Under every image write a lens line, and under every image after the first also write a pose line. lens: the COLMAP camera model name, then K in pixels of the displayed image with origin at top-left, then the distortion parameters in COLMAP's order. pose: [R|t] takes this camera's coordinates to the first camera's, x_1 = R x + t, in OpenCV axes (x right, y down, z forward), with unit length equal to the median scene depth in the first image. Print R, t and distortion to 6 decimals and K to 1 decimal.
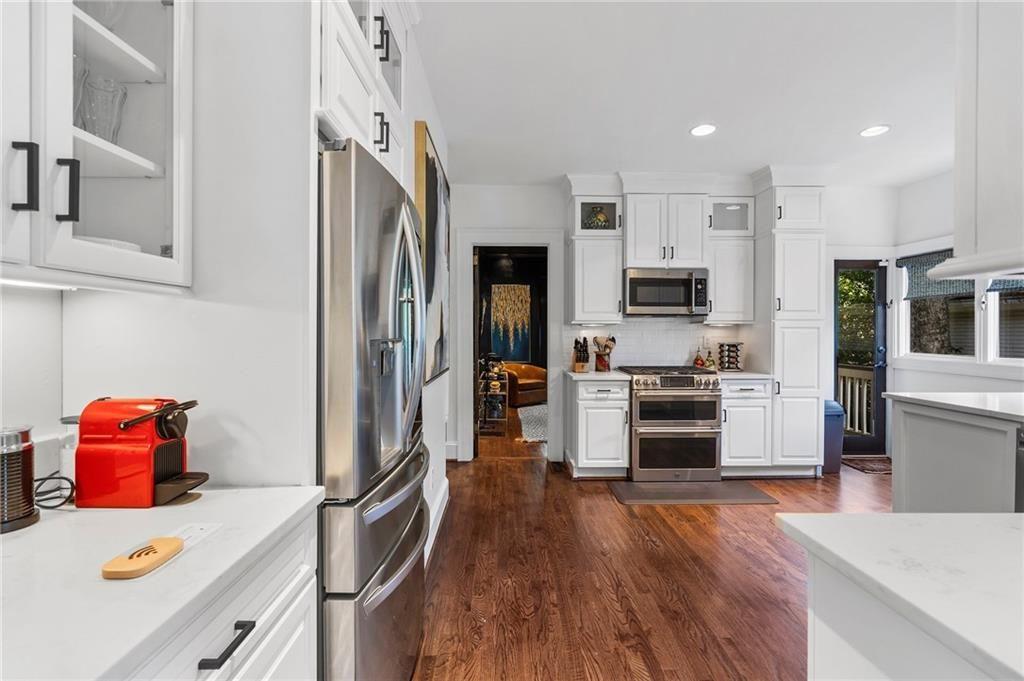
lens RADIAL K [[471.3, 0, 512.0], [0, 471.3, 340.5], [0, 0, 1]] dist [0.000116, 0.000011]
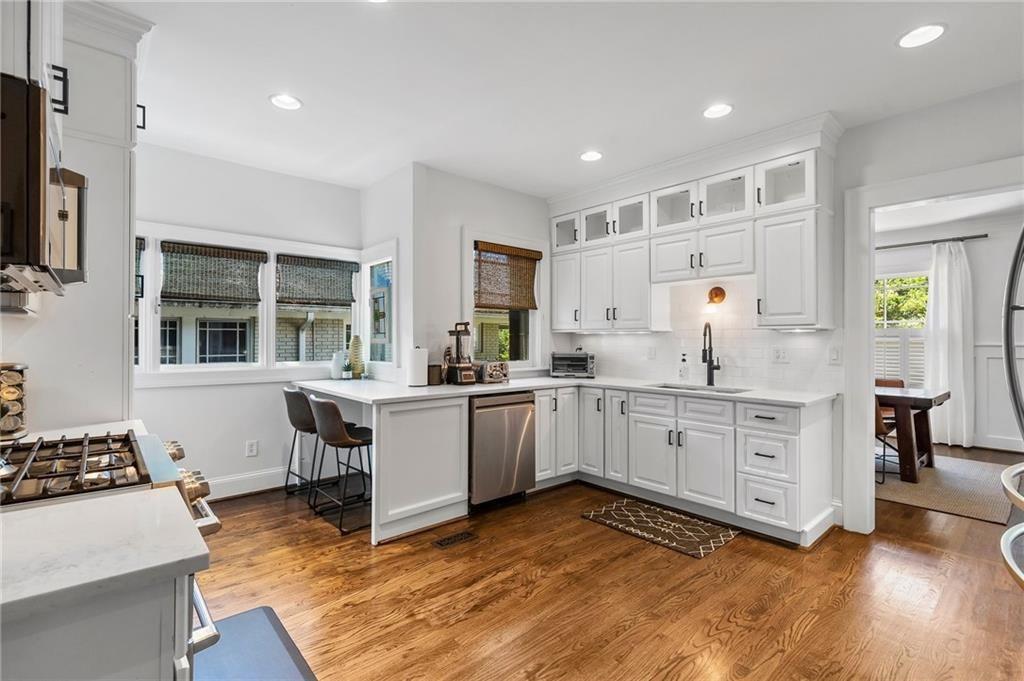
lens RADIAL K [[471.3, 0, 512.0], [0, 471.3, 340.5], [0, 0, 1]] dist [0.000116, 0.000011]
pose [[-0.654037, 0.002554, 0.756458, -0.152436], [0.008559, 0.999955, 0.004023, -0.011065], [-0.756414, 0.009106, -0.654030, 1.446571]]
